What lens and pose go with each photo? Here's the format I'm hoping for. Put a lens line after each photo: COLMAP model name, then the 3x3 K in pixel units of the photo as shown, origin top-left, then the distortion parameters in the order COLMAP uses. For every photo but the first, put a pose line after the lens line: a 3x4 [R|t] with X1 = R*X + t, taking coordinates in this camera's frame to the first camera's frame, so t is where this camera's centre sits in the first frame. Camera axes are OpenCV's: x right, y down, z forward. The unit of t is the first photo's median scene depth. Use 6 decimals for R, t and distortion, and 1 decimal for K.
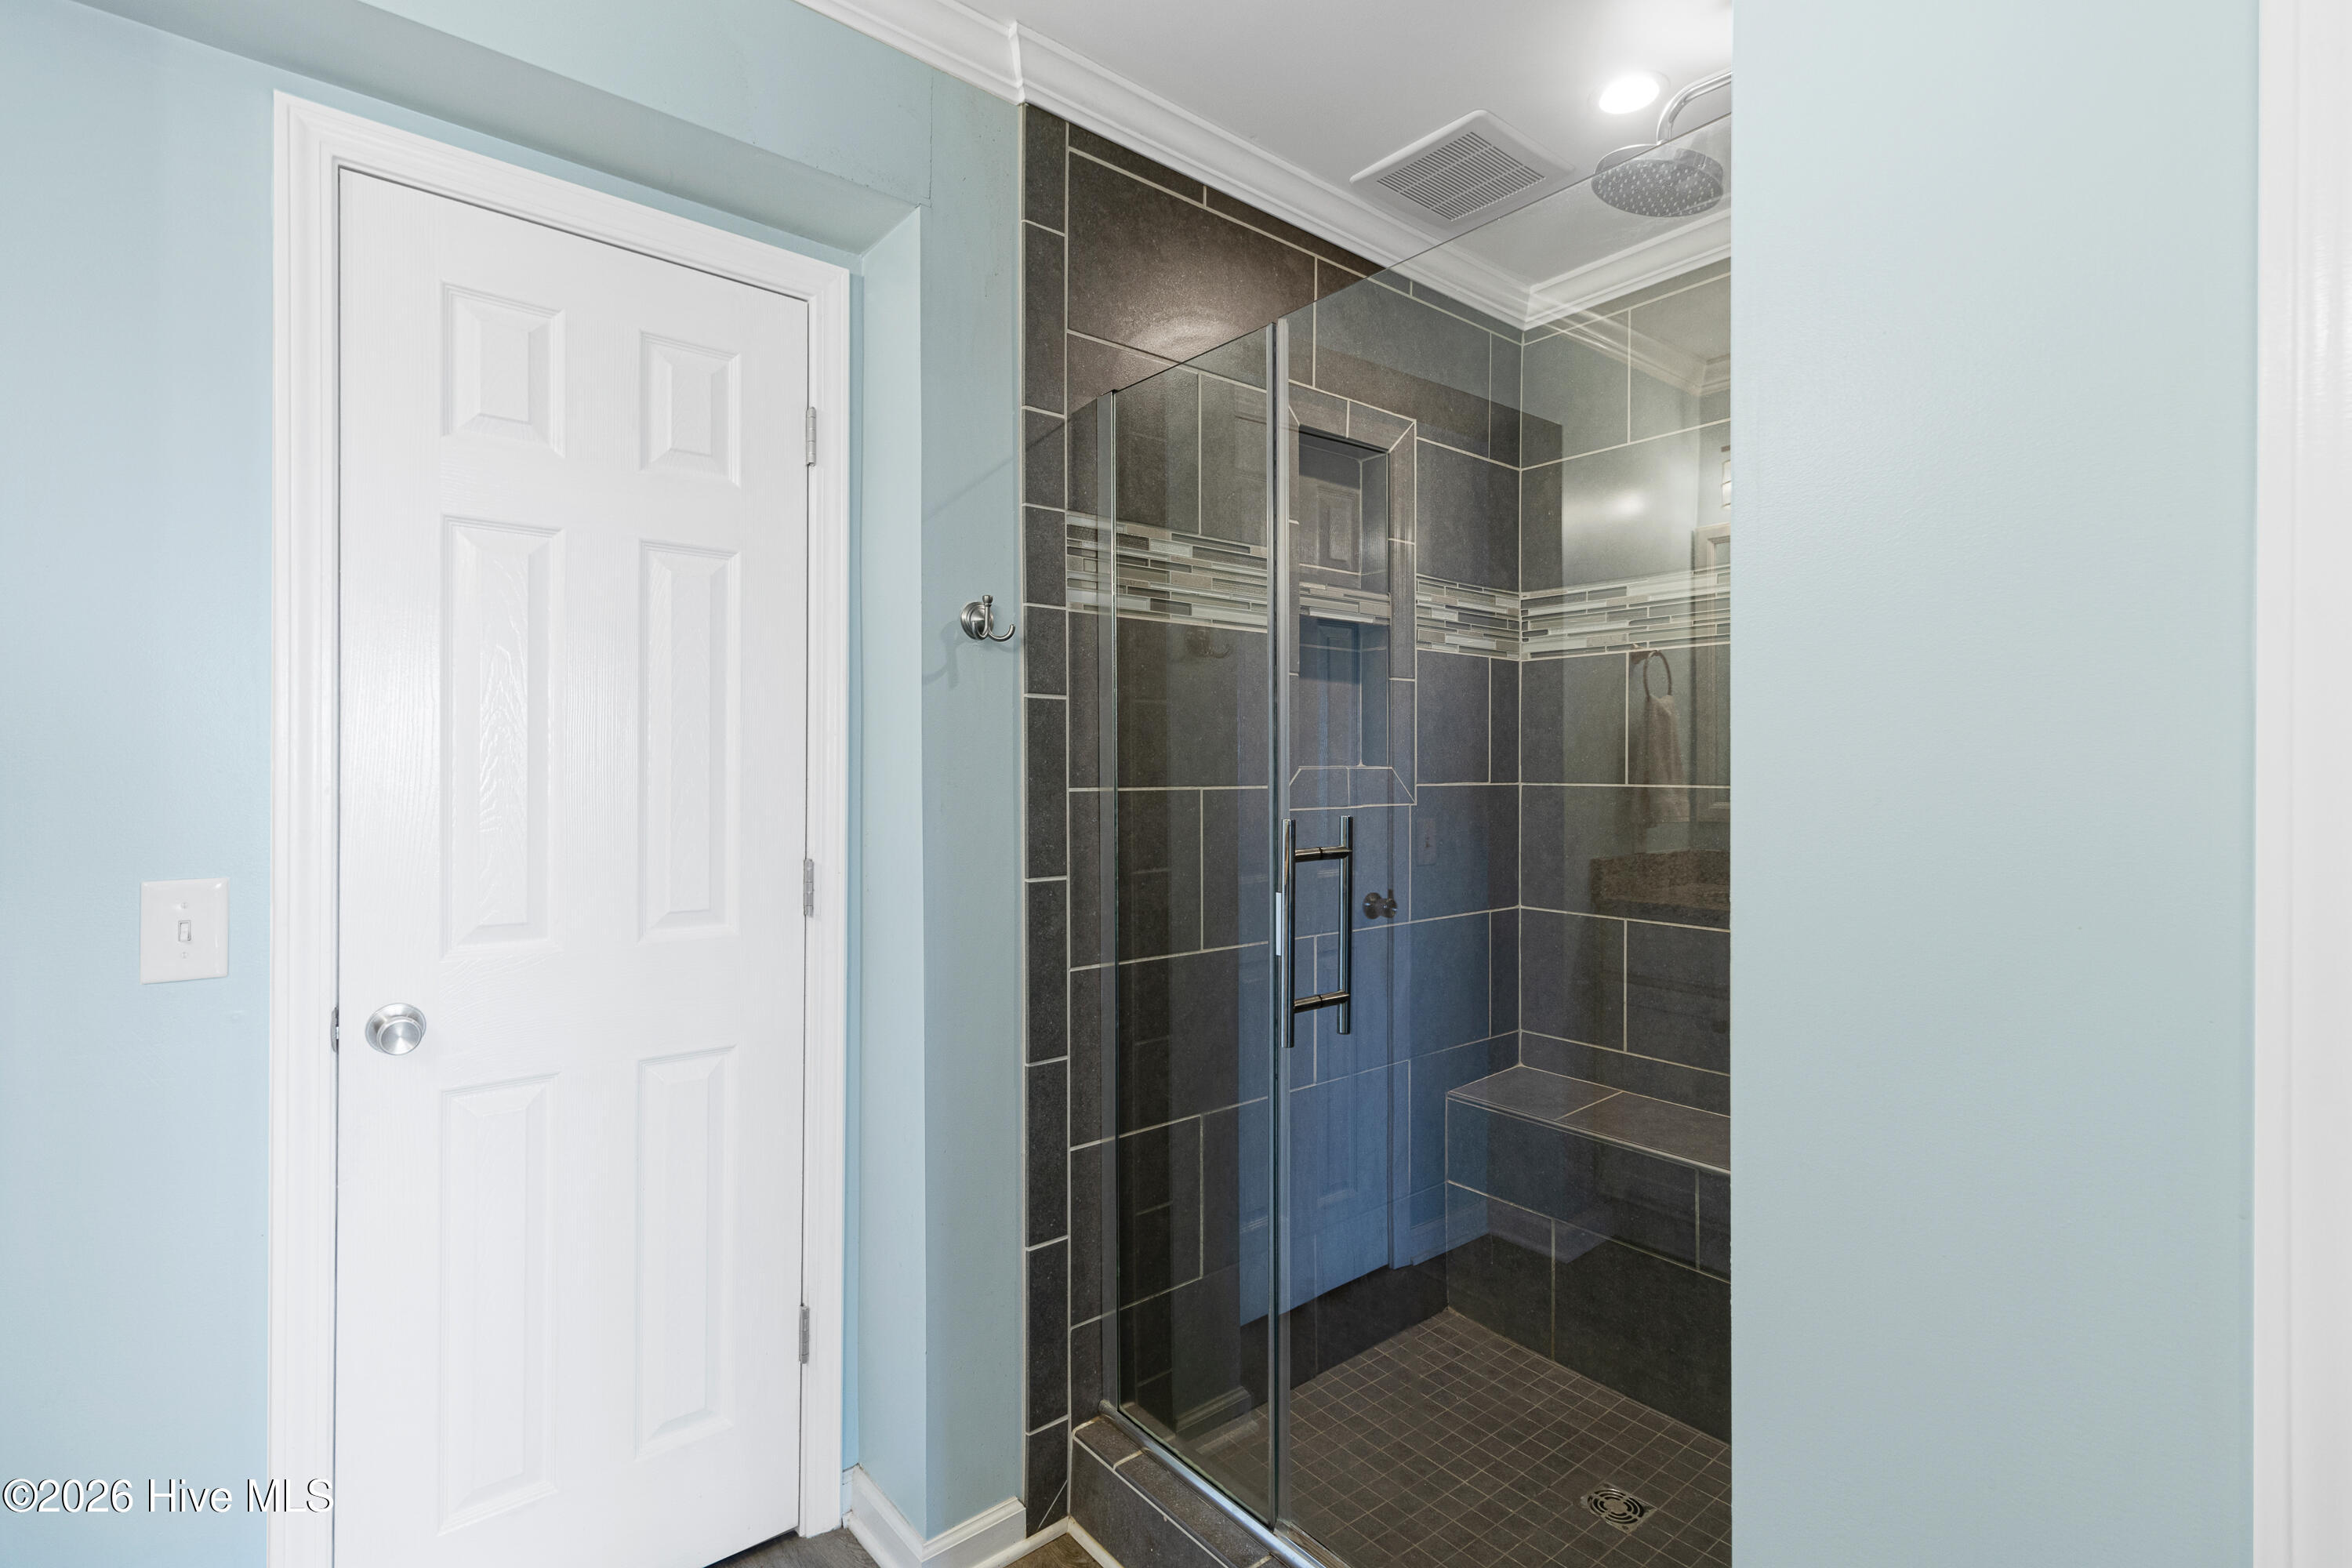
lens RADIAL K [[1103.7, 0, 1178.2], [0, 1103.7, 775.6], [0, 0, 1]] dist [0.006924, 0.000289]
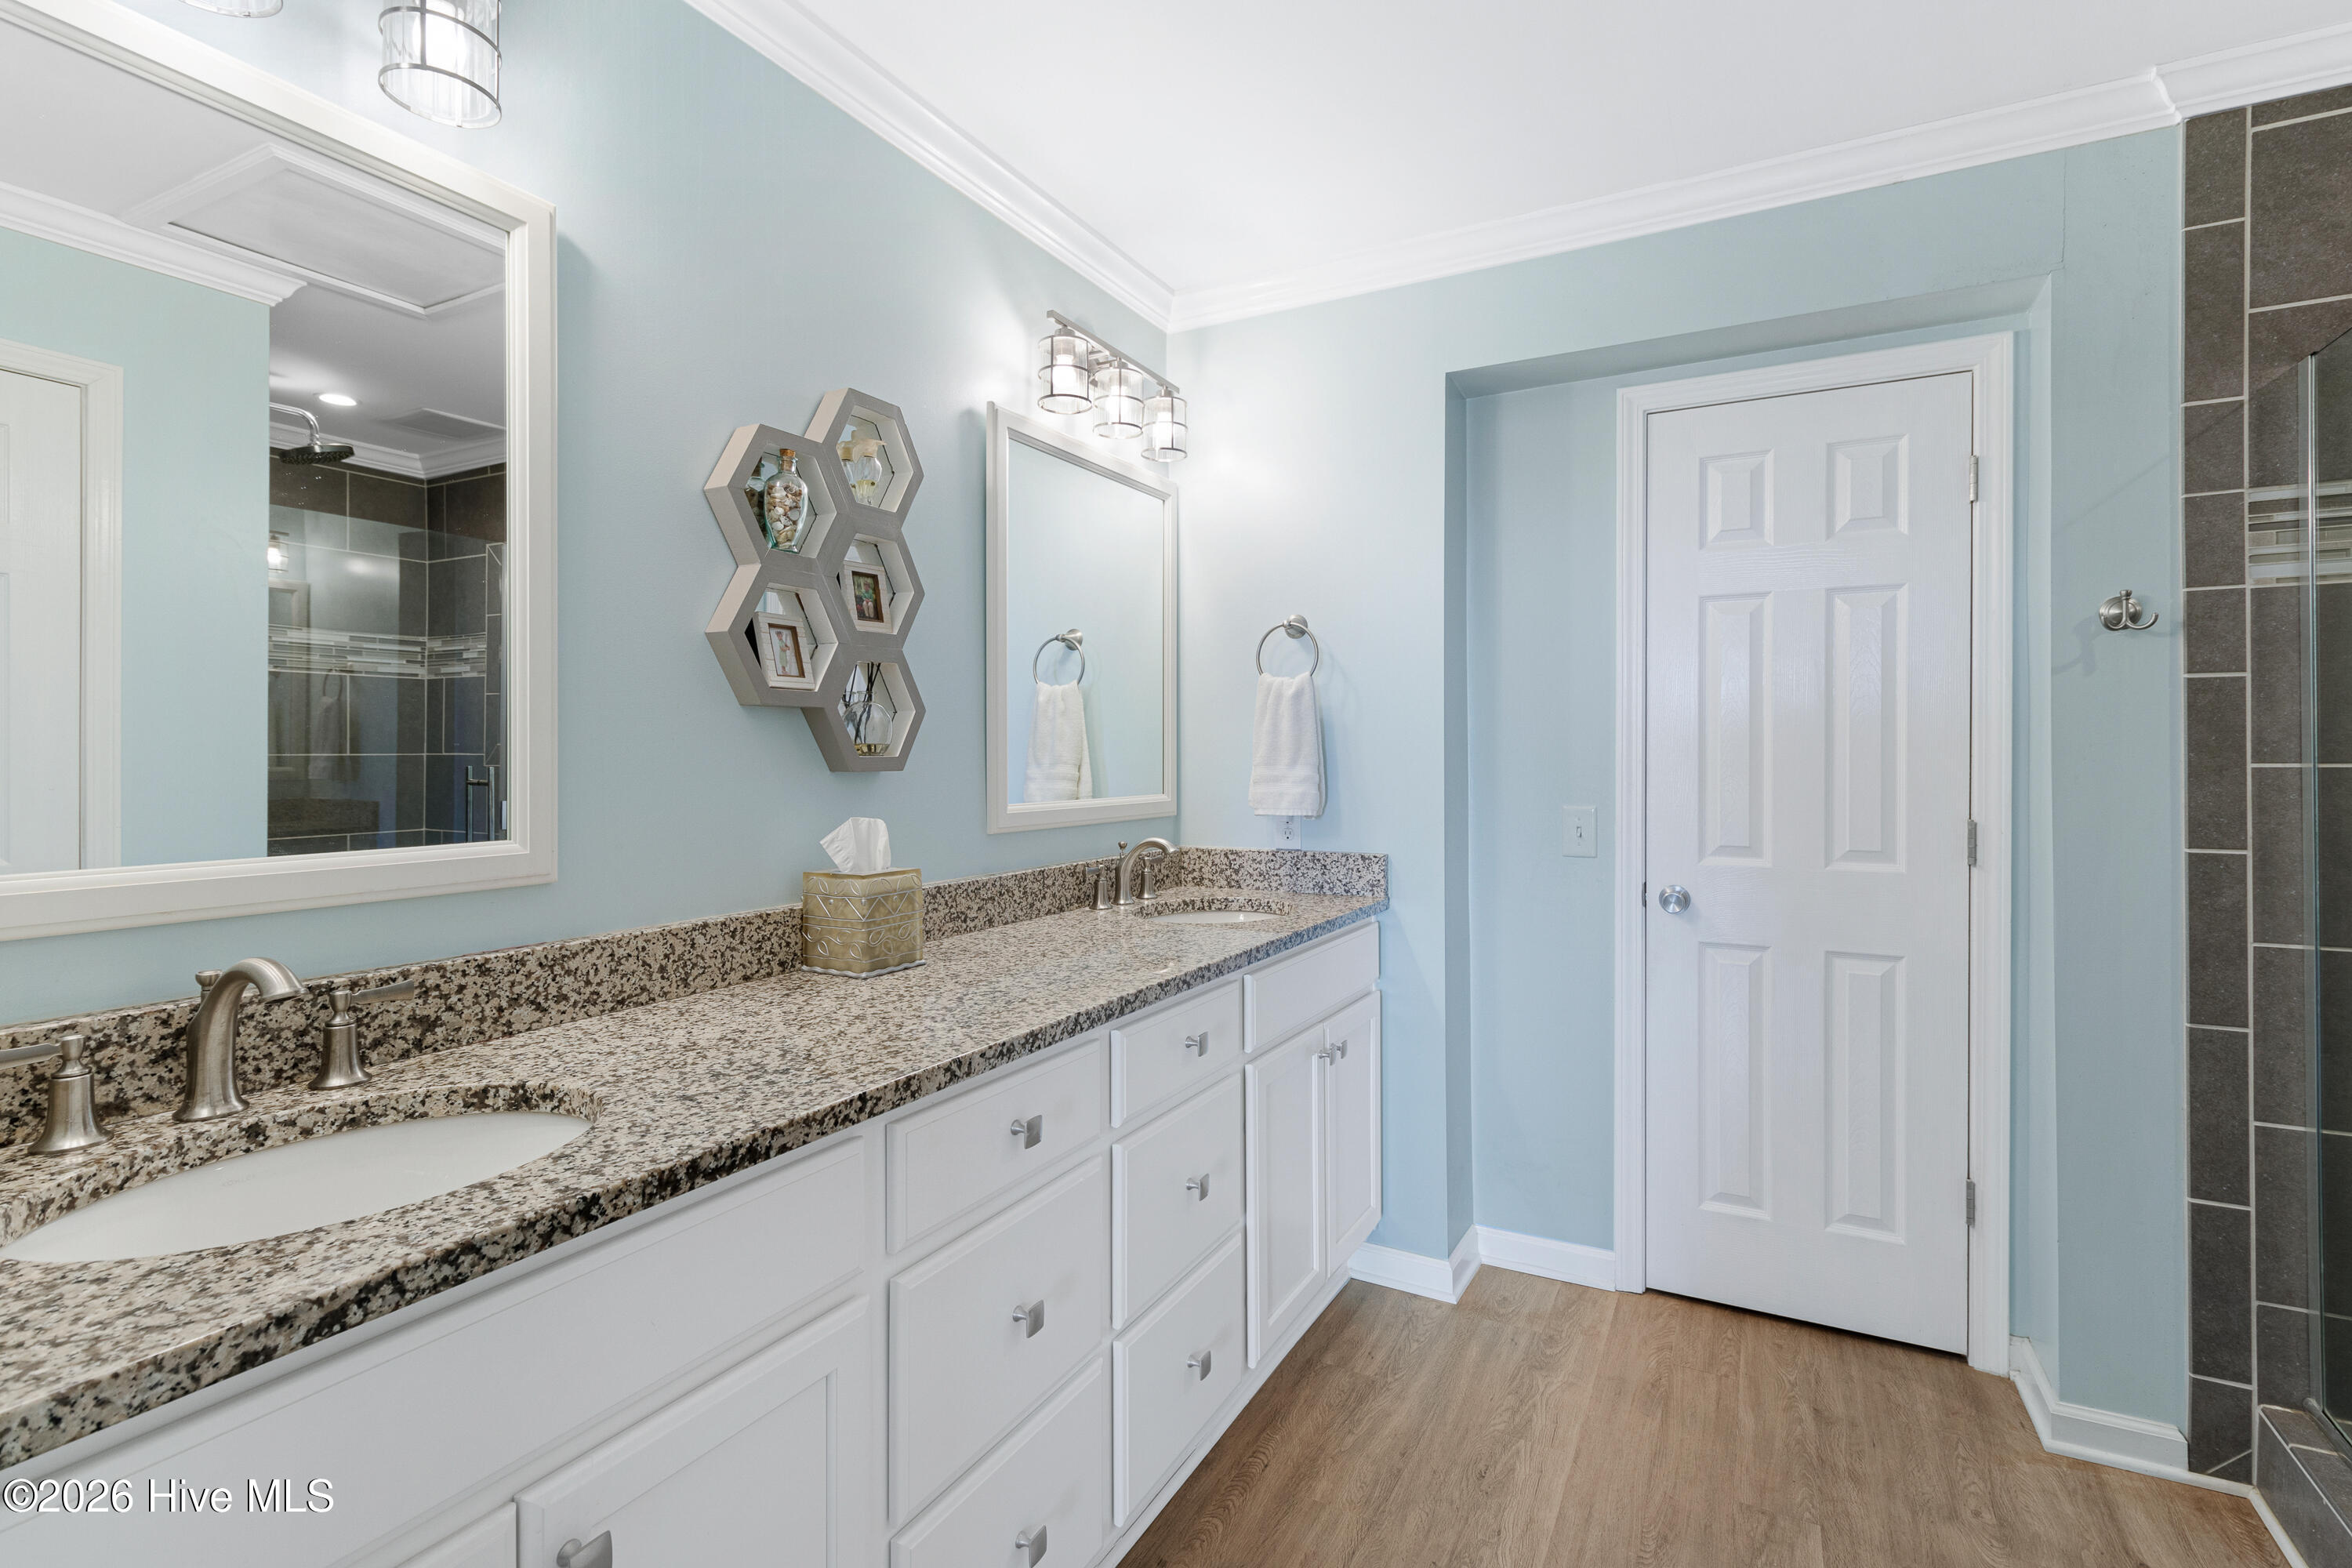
lens RADIAL K [[1103.7, 0, 1178.2], [0, 1103.7, 775.6], [0, 0, 1]] dist [0.006924, 0.000289]
pose [[0.381177, 0.014790, -0.924384, 0.474908], [0.000630, 0.999868, 0.016257, 0.005329], [0.924502, -0.006779, 0.381117, -0.297657]]
